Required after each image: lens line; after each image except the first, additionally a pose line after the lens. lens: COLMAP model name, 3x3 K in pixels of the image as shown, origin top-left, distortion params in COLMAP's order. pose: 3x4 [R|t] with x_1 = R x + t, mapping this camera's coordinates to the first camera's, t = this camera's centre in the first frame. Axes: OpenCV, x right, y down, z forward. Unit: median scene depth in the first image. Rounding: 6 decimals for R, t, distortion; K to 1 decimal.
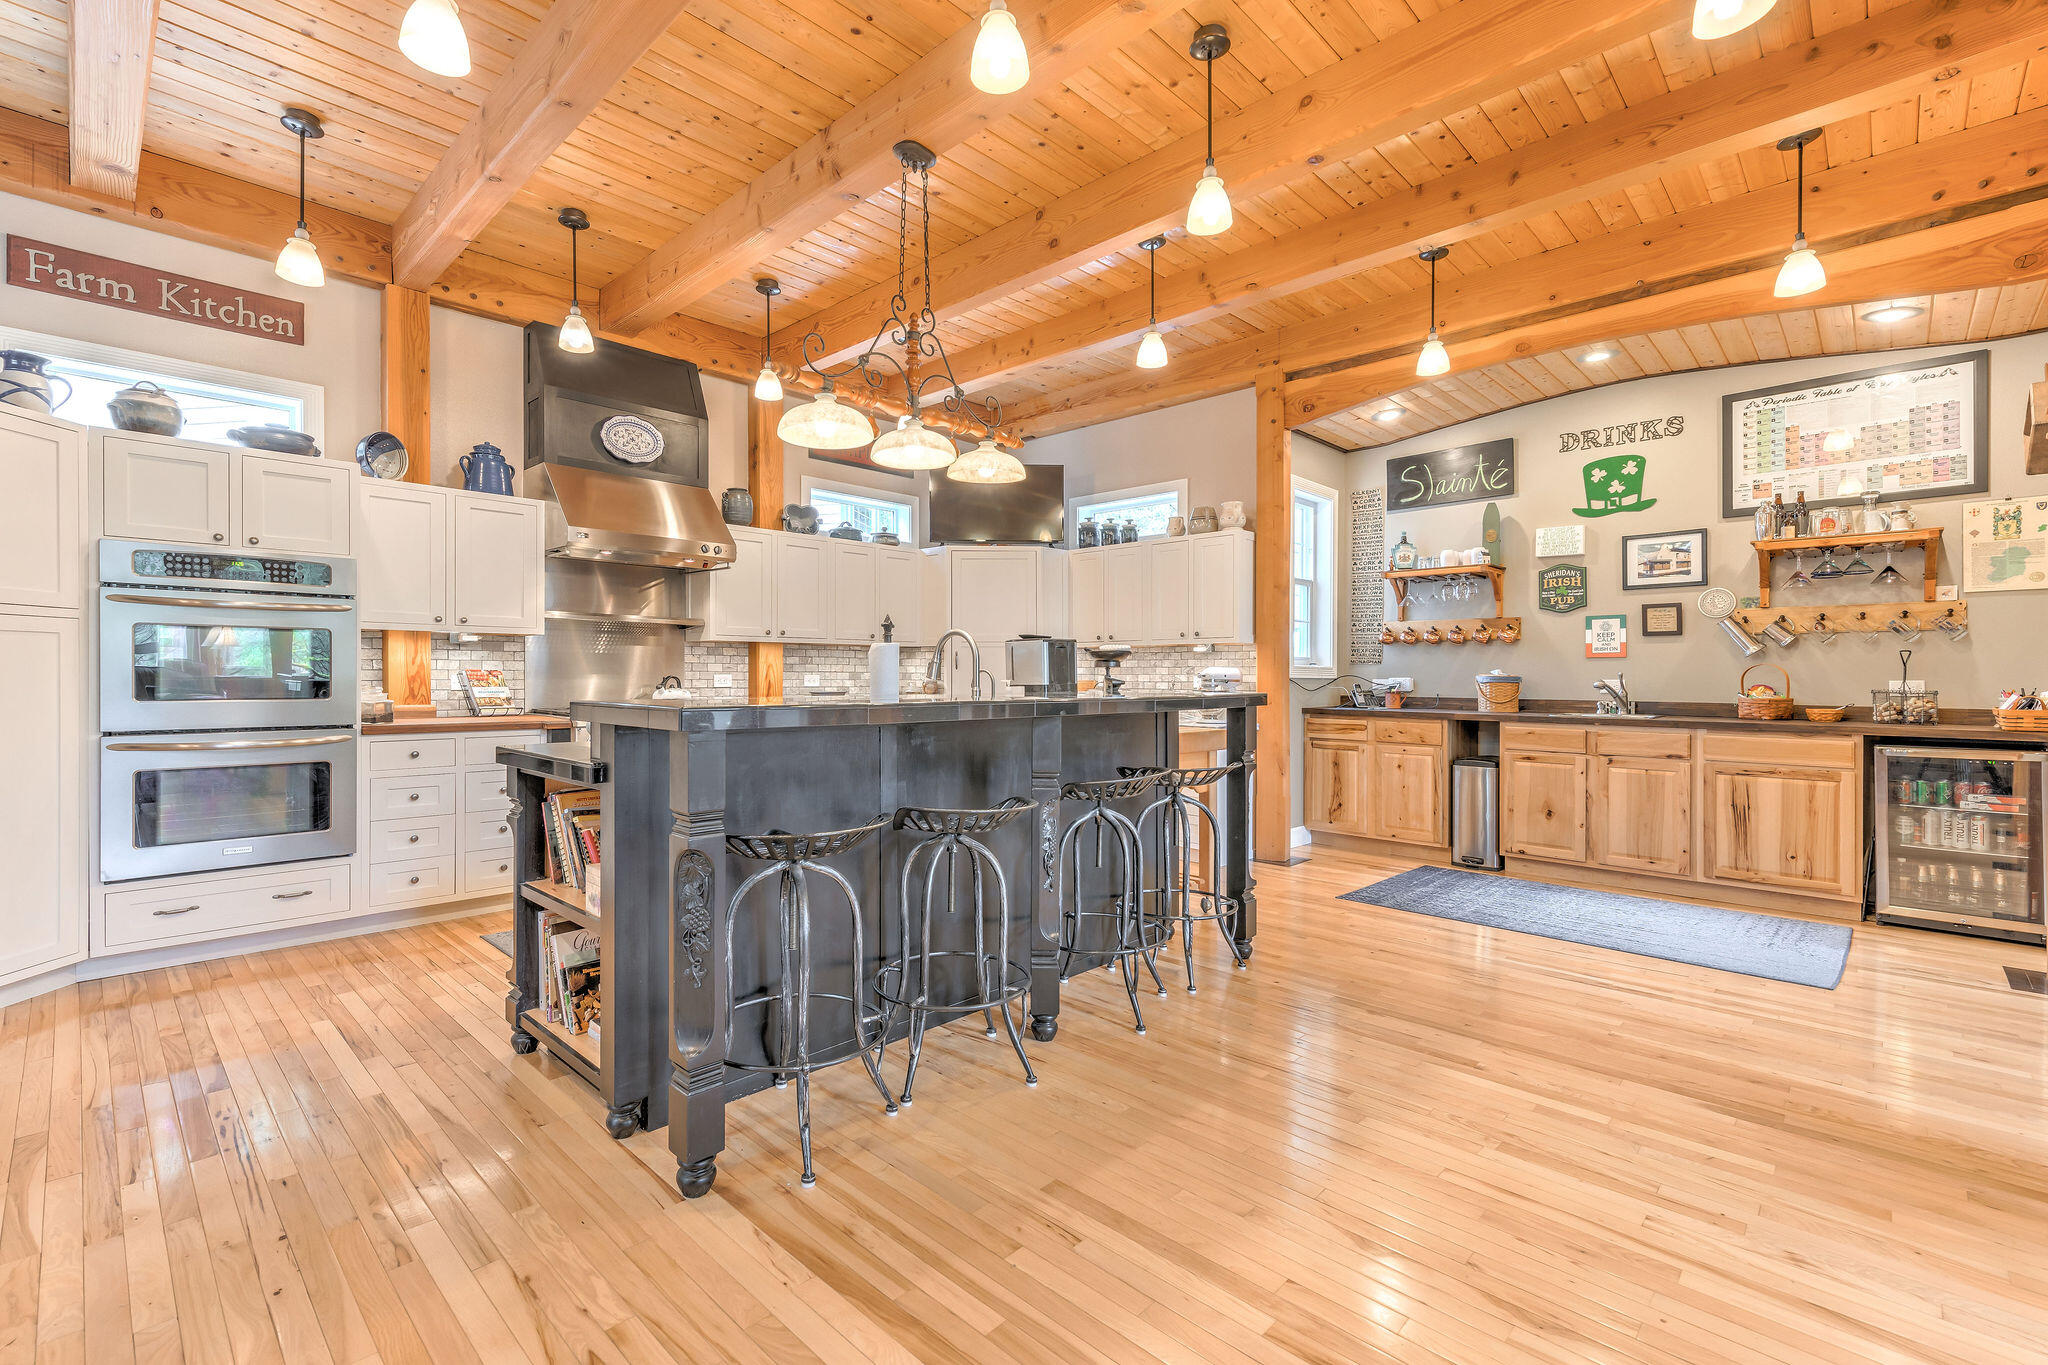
lens RADIAL K [[895.3, 0, 1001.5], [0, 895.3, 686.8], [0, 0, 1]] dist [0.011276, -0.000242]
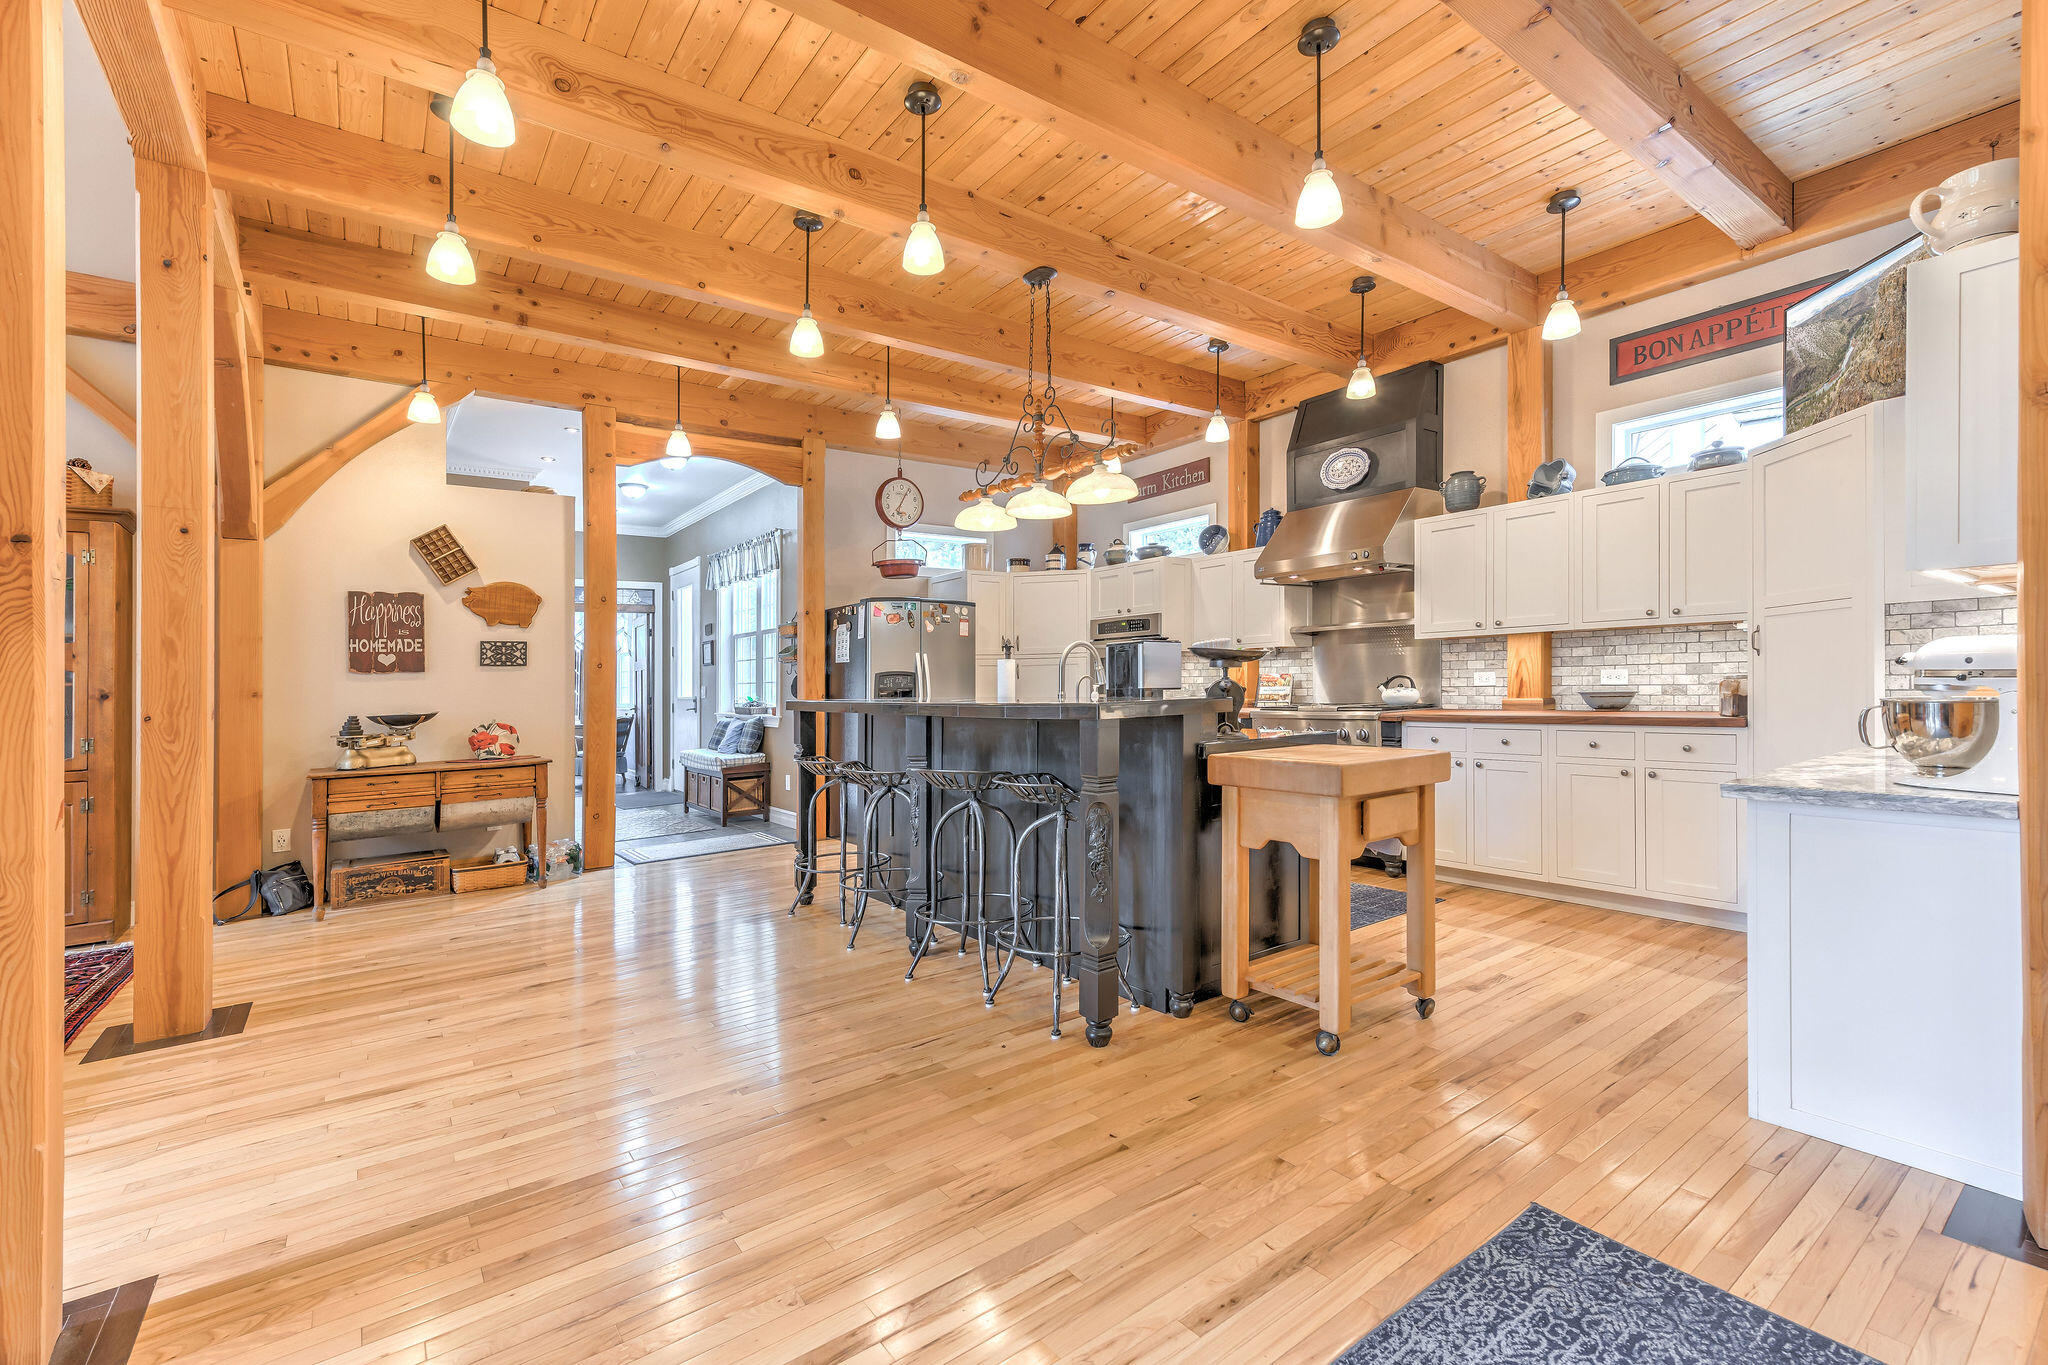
lens RADIAL K [[890.0, 0, 1036.7], [0, 890.0, 678.2], [0, 0, 1]] dist [0.009659, 0.000135]
pose [[-0.146218, -0.004117, -0.989244, 0.701395], [0.010107, 0.999933, -0.005655, -0.007156], [0.989201, -0.010825, -0.146166, 0.716649]]
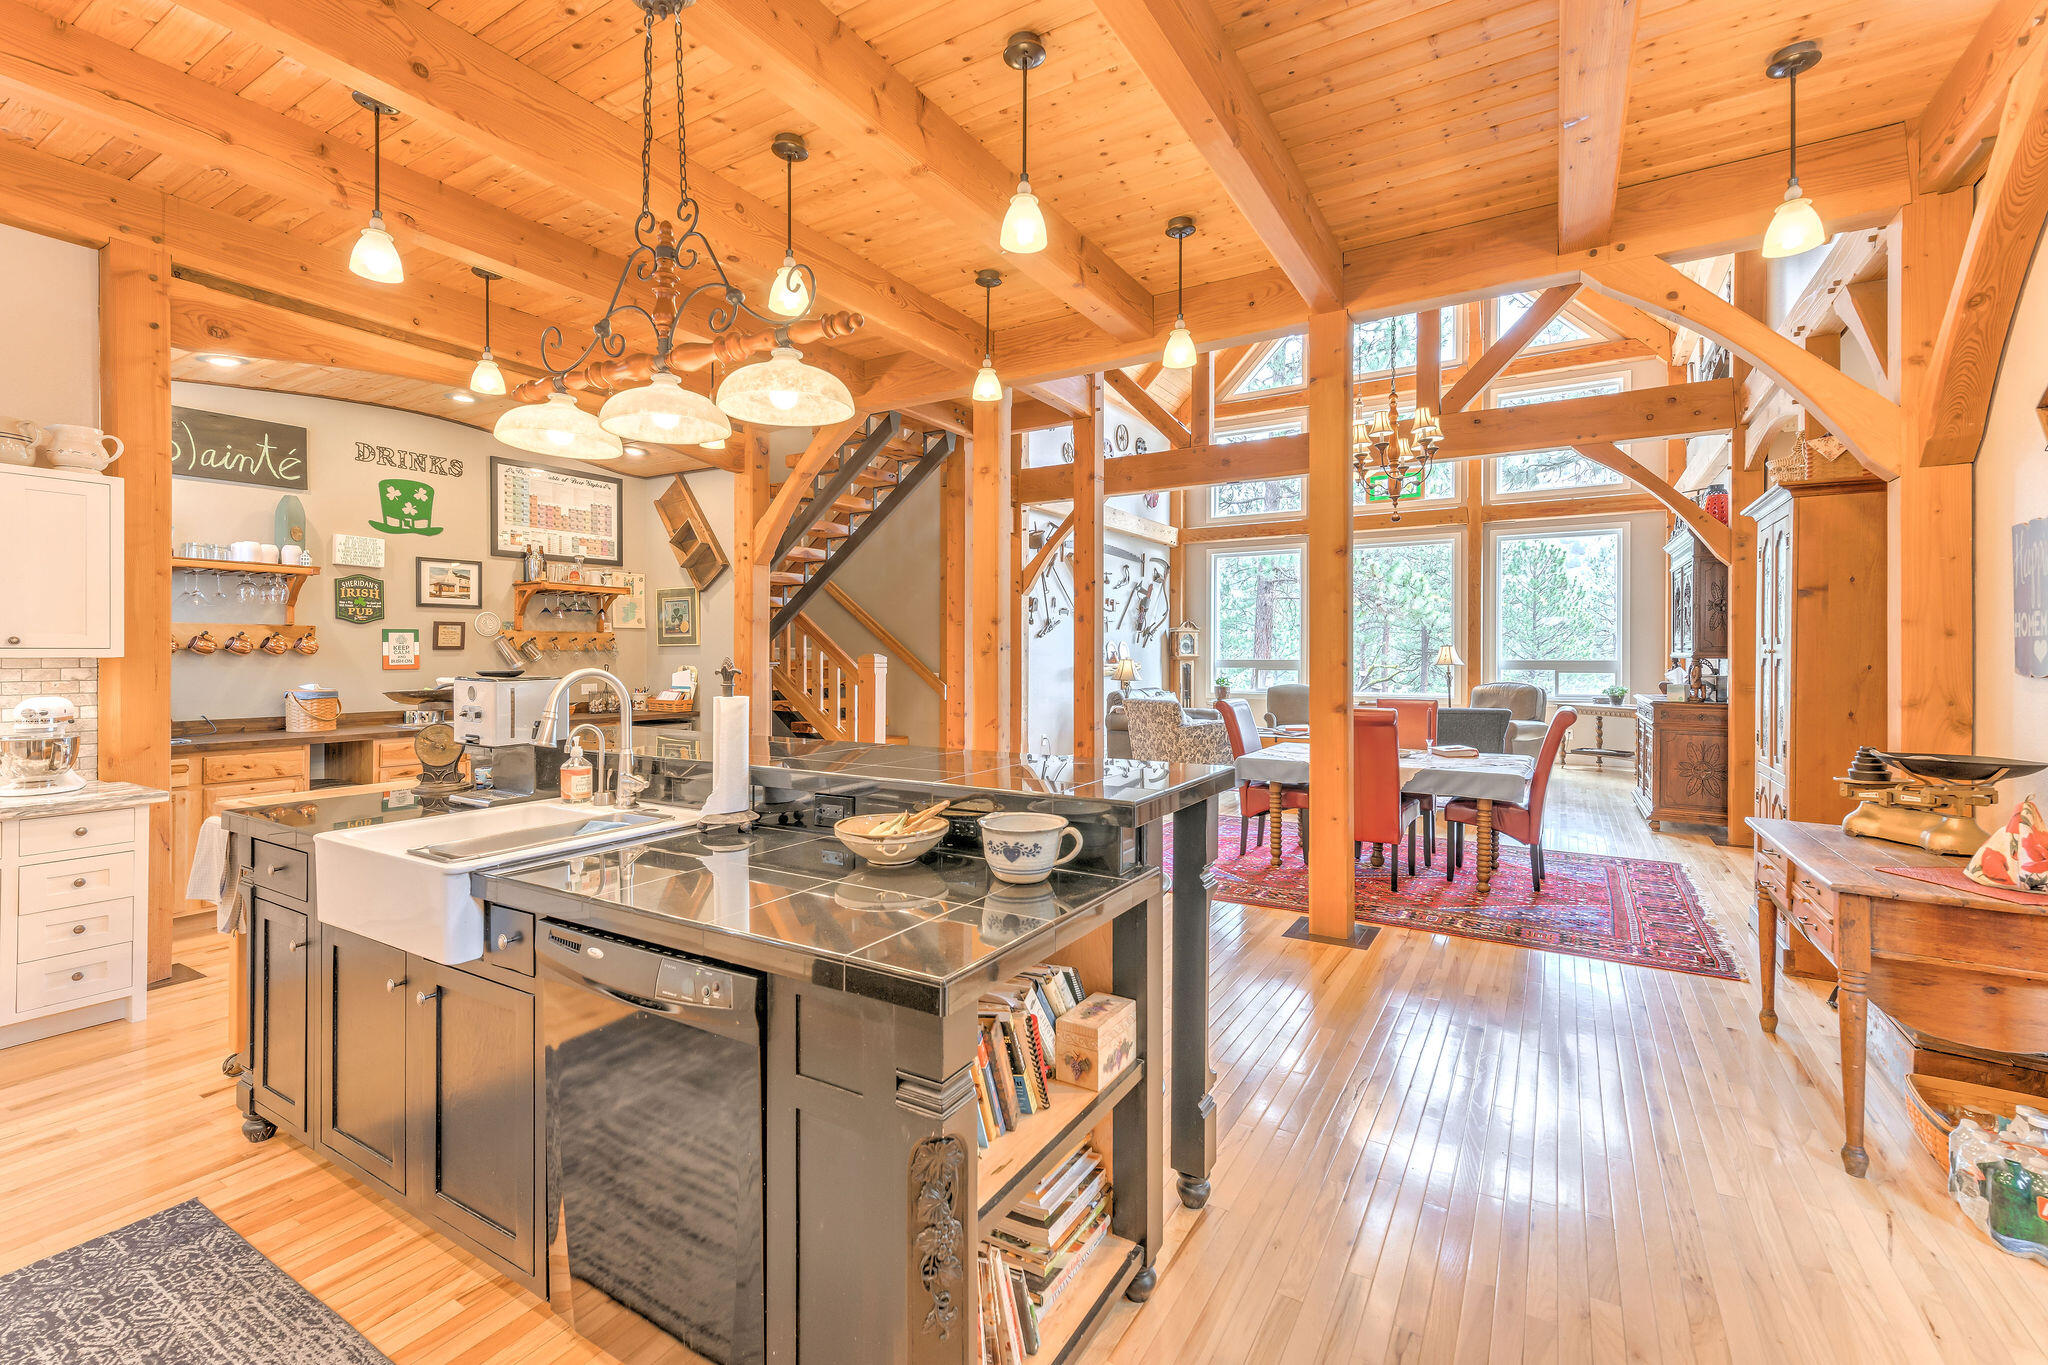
lens RADIAL K [[878.5, 0, 1022.1], [0, 878.5, 671.7], [0, 0, 1]] dist [0.008081, -0.000290]
pose [[-0.222845, -0.023968, 0.974559, -0.499950], [0.012024, 0.999554, 0.027332, -0.049863], [-0.974780, 0.017808, -0.222458, 0.532316]]
